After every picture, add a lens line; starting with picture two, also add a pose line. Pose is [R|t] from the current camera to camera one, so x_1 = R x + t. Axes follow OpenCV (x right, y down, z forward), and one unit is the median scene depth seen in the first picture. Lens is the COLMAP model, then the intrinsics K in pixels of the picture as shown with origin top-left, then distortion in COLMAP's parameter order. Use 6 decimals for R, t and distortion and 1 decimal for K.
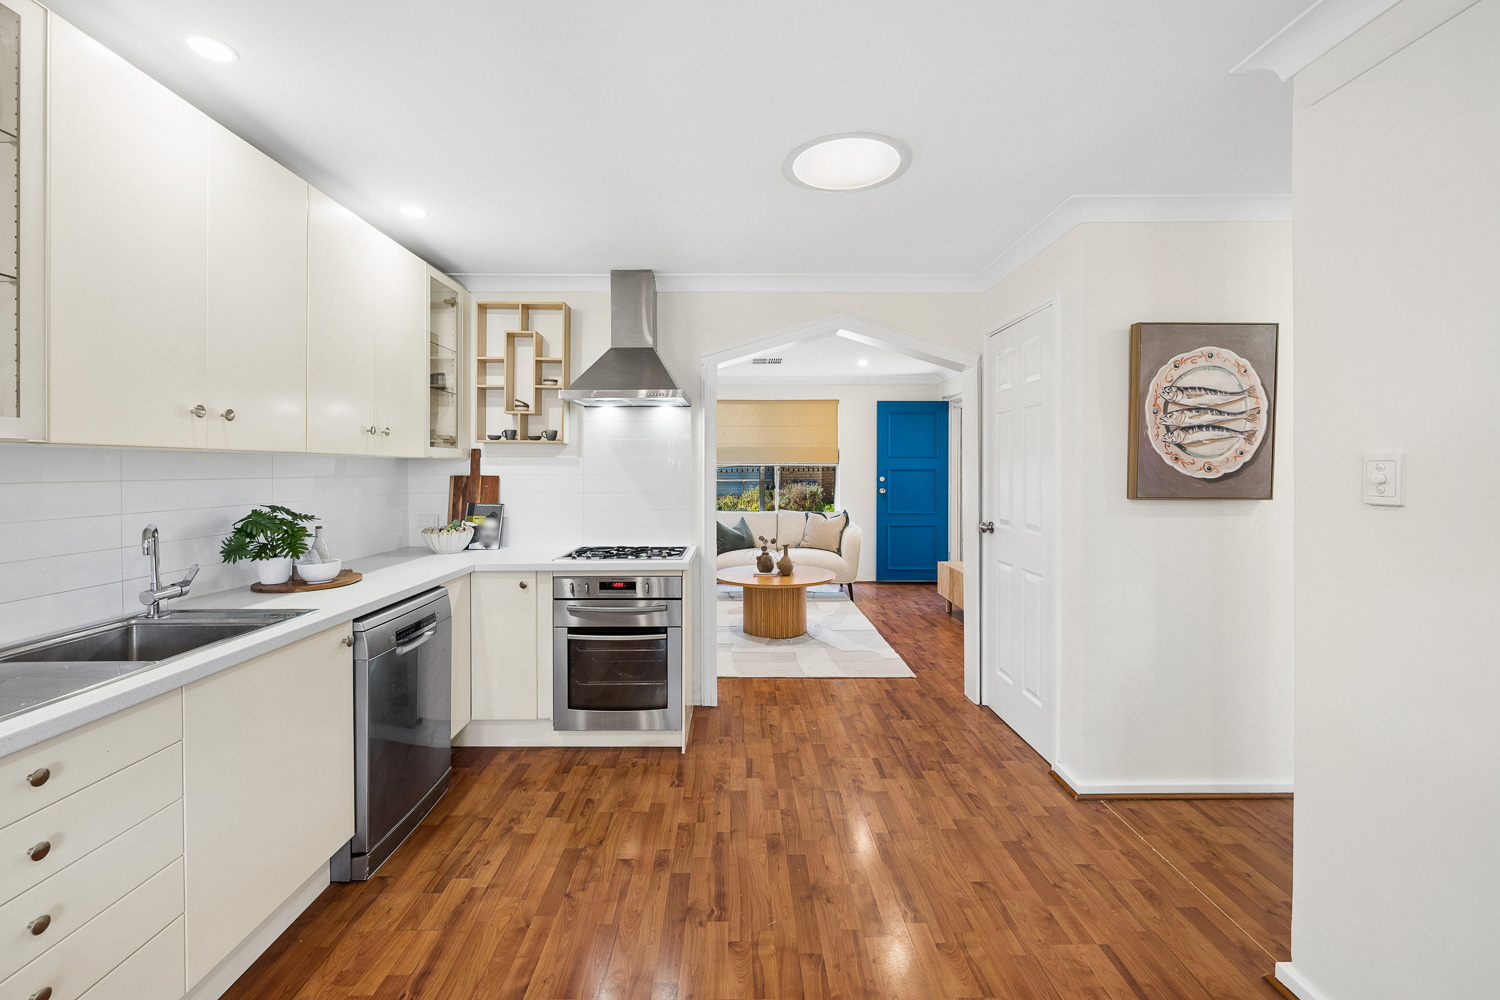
lens RADIAL K [[643.7, 0, 731.4], [0, 643.7, 477.2], [0, 0, 1]] dist [0.003649, 0.000151]
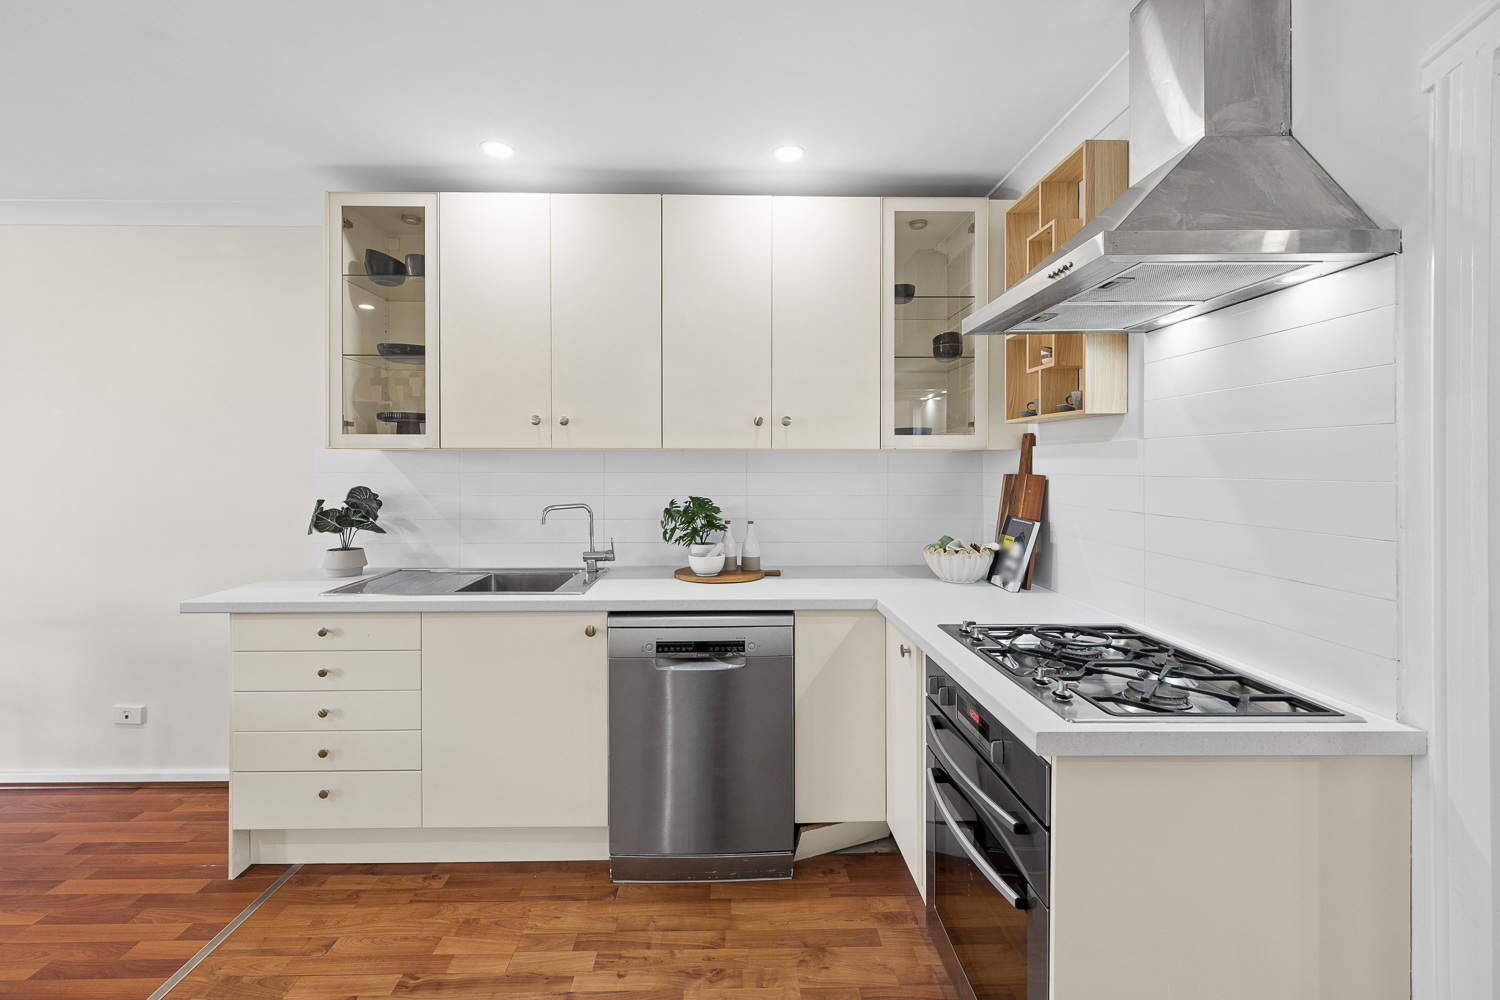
lens RADIAL K [[608.7, 0, 737.6], [0, 608.7, 461.8], [0, 0, 1]] dist [-0.001154, -0.000669]
pose [[0.017202, 0.001526, -0.999851, 0.339289], [-0.014672, 0.999892, 0.001274, -0.017637], [0.999744, 0.014648, 0.017222, 1.087986]]
